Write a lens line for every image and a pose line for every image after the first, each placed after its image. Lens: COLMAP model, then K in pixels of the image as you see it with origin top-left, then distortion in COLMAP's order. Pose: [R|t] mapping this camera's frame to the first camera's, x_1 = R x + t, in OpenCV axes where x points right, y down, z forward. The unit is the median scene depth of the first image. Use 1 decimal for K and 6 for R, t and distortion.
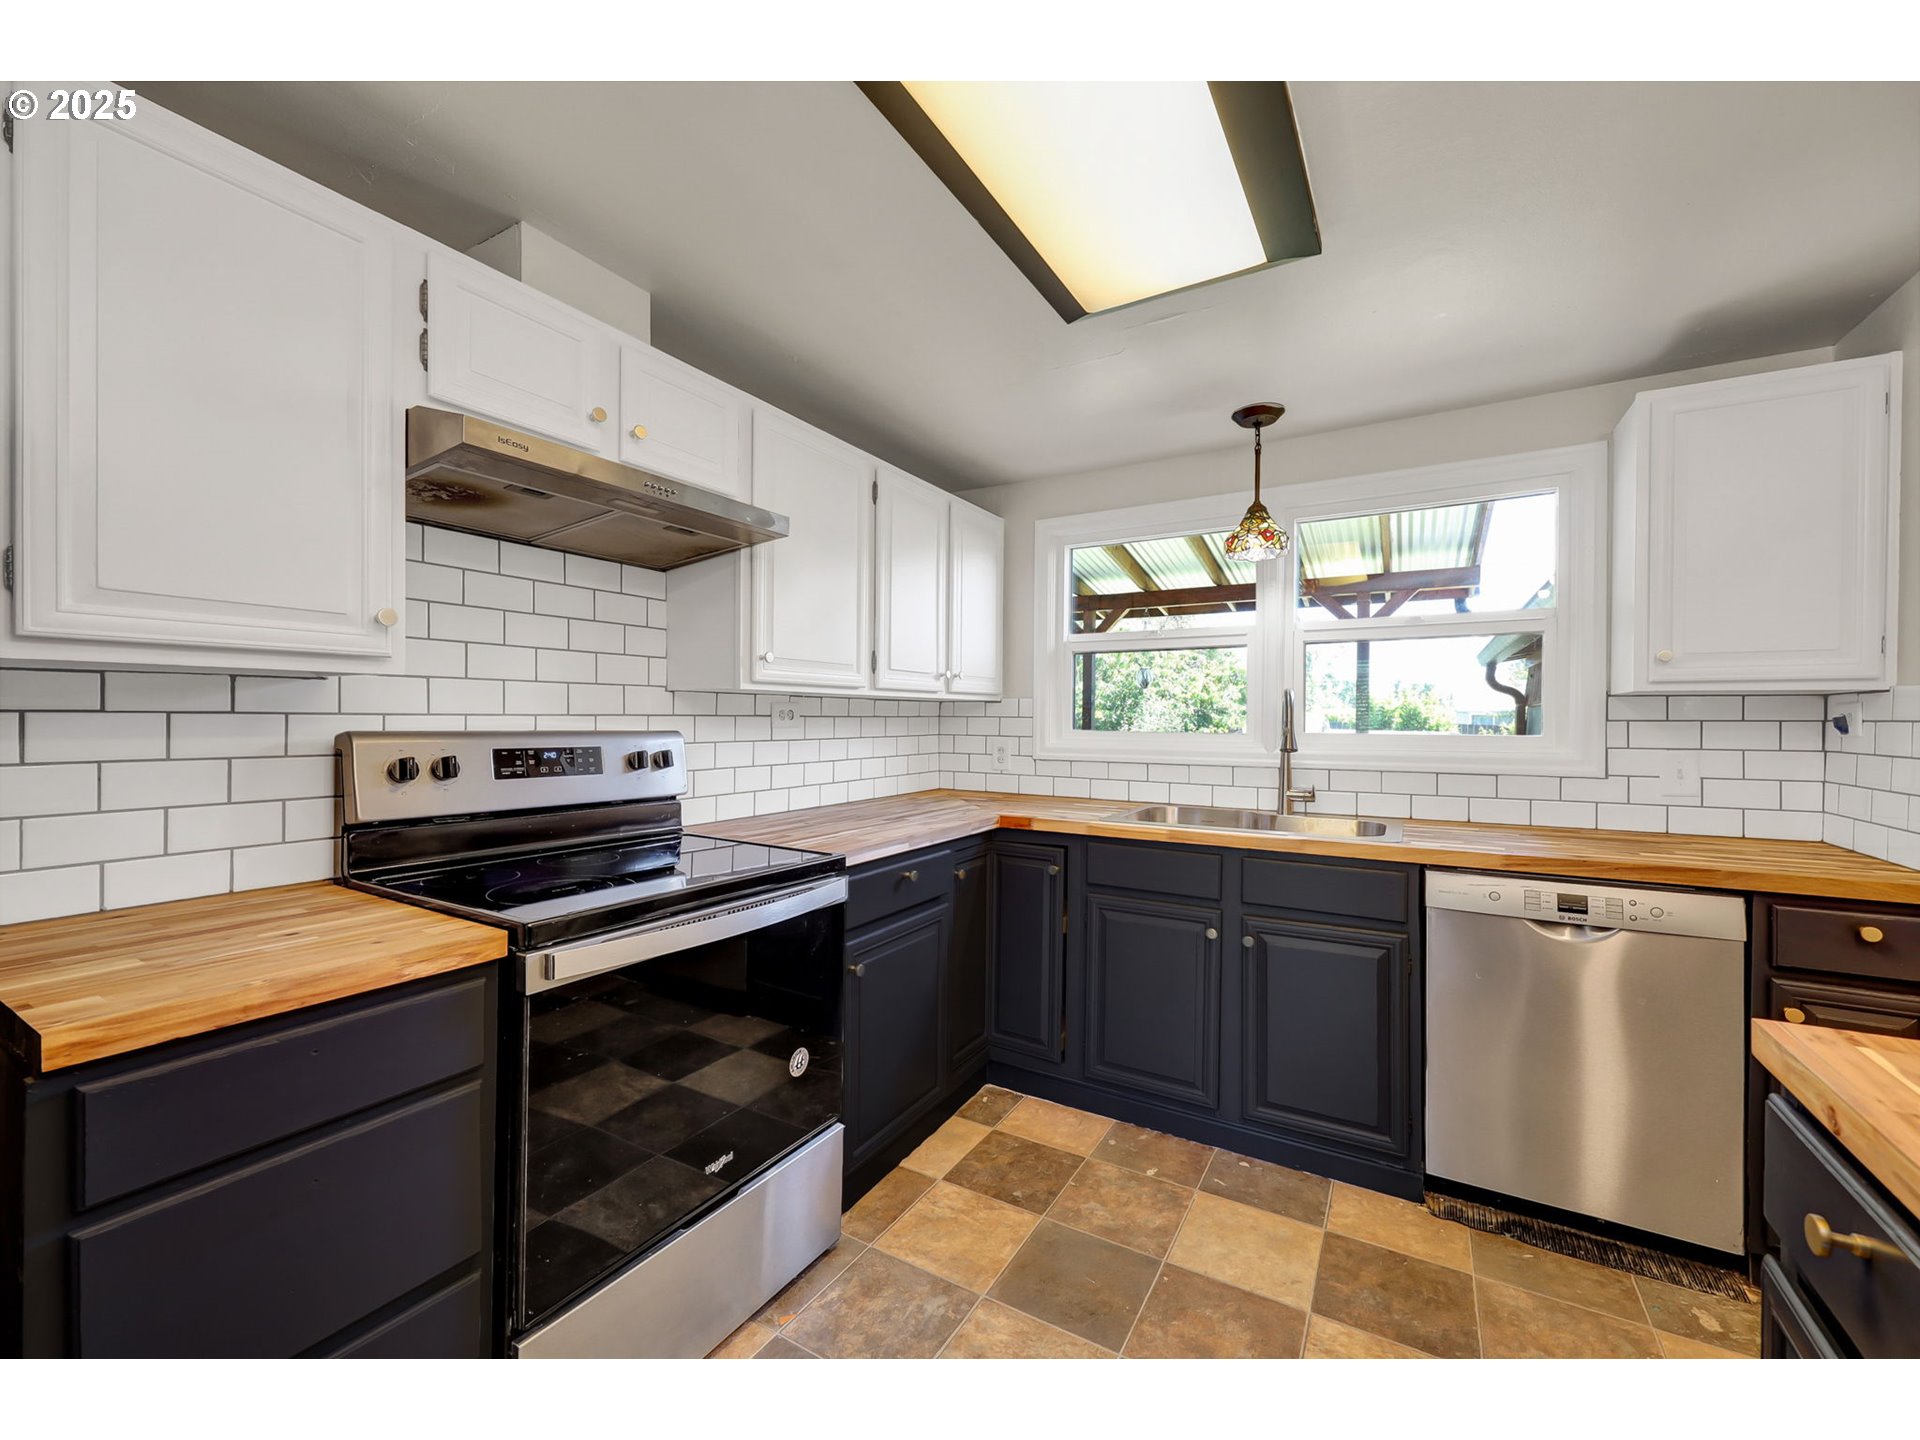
lens RADIAL K [[780.2, 0, 961.2], [0, 780.2, 722.5], [0, 0, 1]] dist [0.002906, 0.000289]
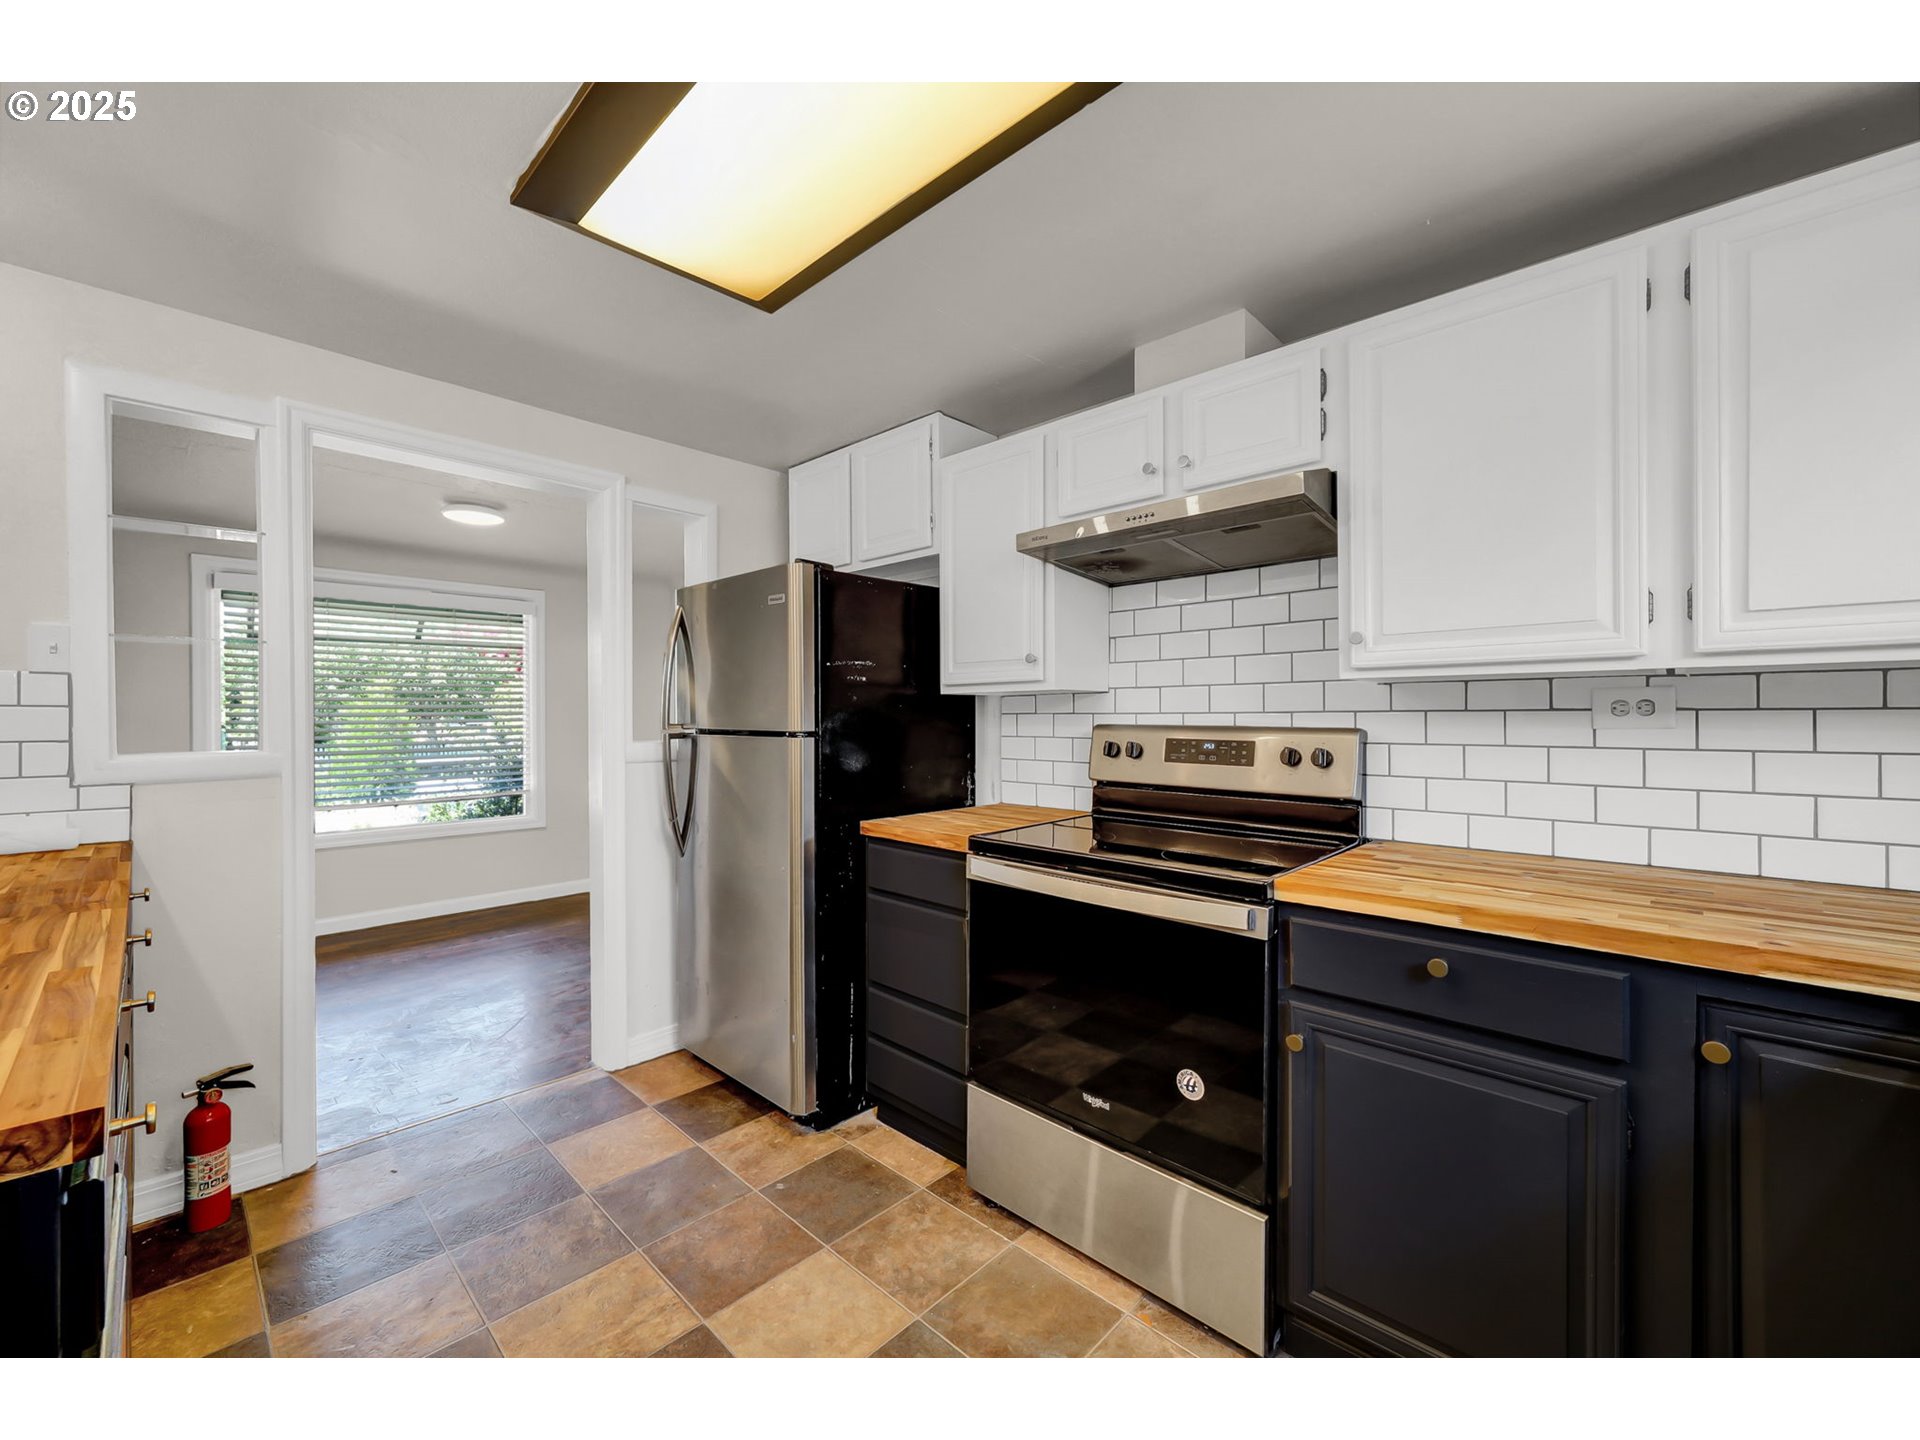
lens RADIAL K [[780.2, 0, 957.3], [0, 780.2, 729.2], [0, 0, 1]] dist [0.002906, 0.000289]
pose [[-0.234214, 0.006864, -0.972161, 0.591287], [-0.006053, 0.999945, 0.008518, 0.006589], [0.972166, 0.007880, -0.234159, 0.741794]]
